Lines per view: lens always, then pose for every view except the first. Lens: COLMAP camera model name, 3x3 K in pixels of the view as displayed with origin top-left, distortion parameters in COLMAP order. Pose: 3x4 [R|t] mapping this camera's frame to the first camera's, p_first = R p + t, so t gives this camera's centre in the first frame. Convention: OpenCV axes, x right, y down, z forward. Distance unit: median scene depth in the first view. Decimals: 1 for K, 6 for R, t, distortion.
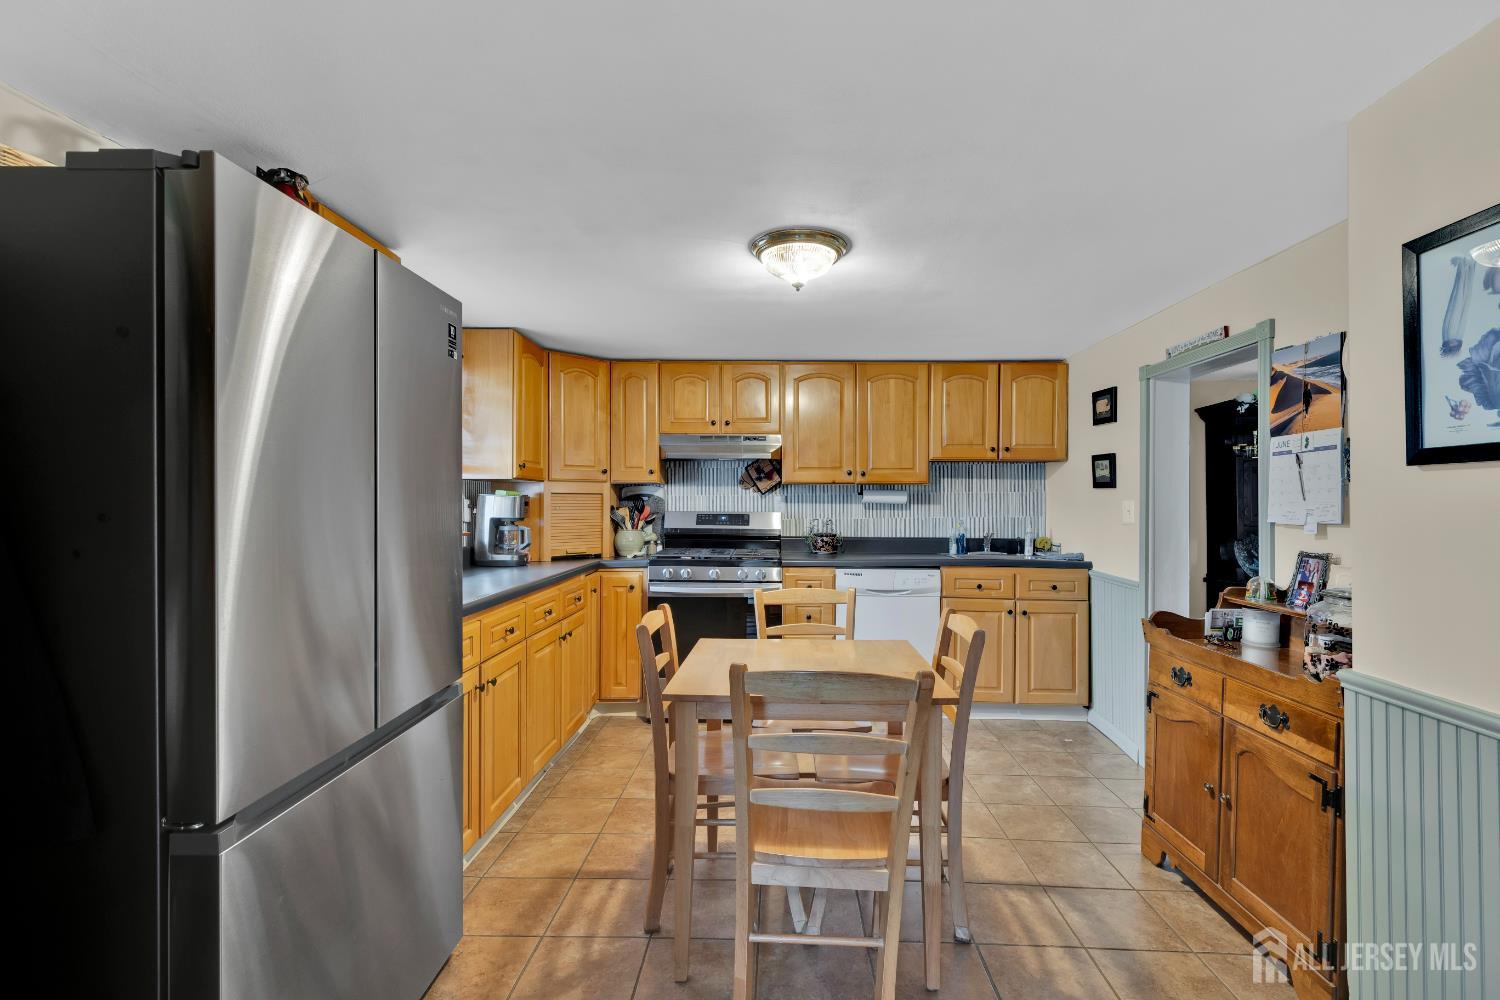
lens RADIAL K [[676.6, 0, 752.6], [0, 676.6, 497.7], [0, 0, 1]] dist [-0.000077, 0.000197]
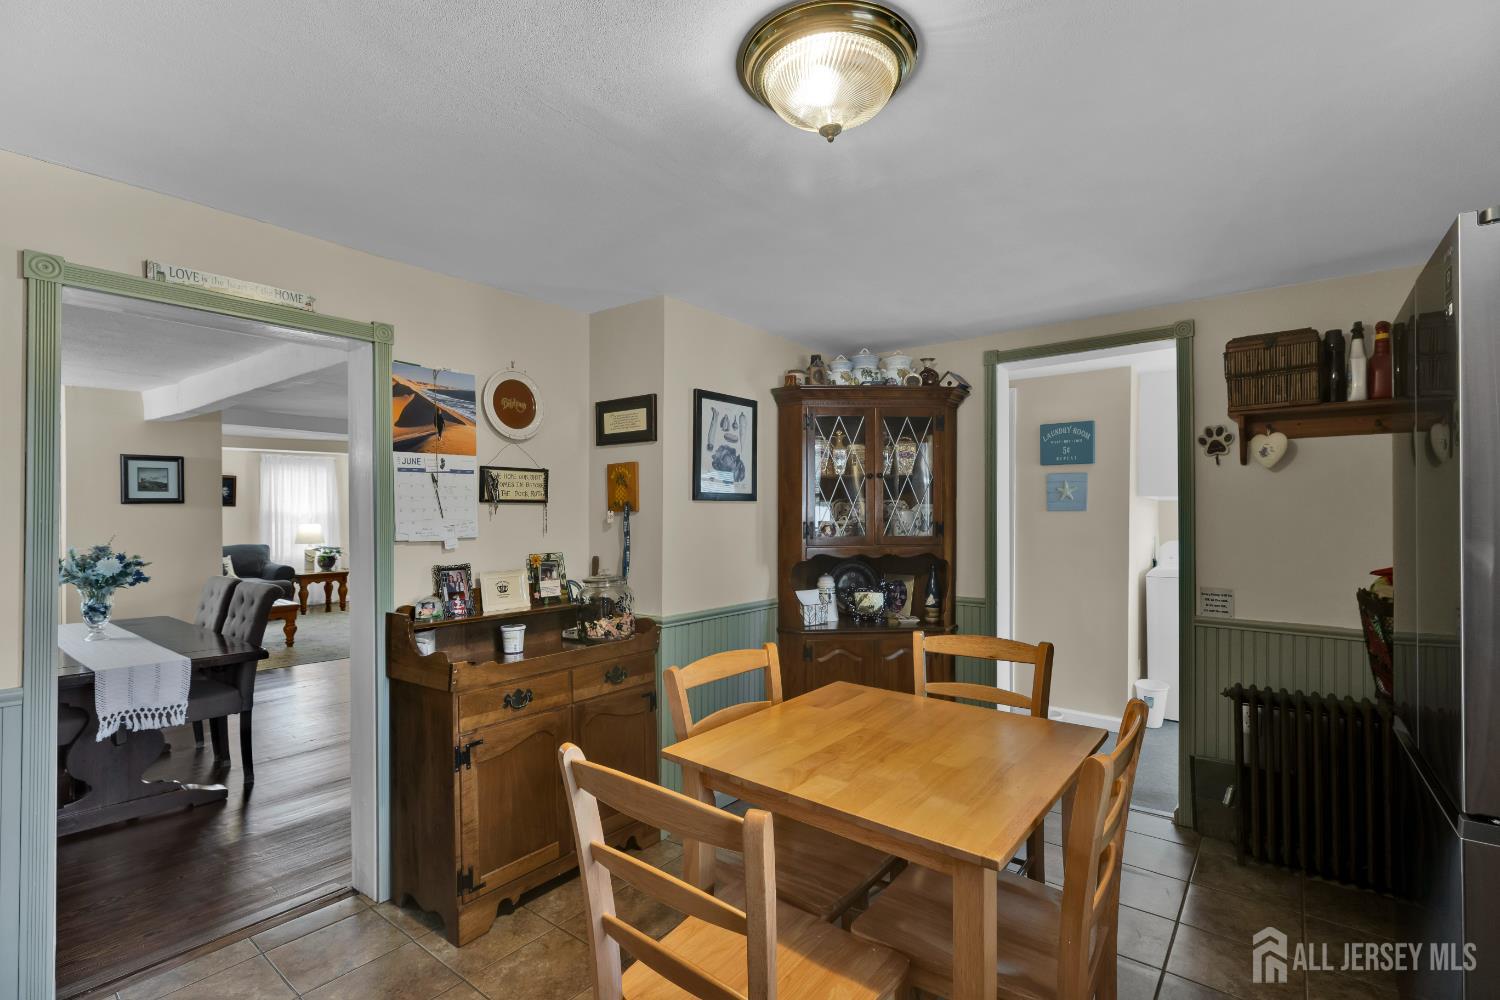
lens RADIAL K [[676.6, 0, 740.6], [0, 676.6, 519.7], [0, 0, 1]] dist [-0.000077, 0.000197]
pose [[-0.802085, -0.011192, 0.597105, -0.204463], [-0.007449, 0.999934, 0.008737, -0.005721], [-0.597163, 0.002560, -0.802116, 1.585194]]
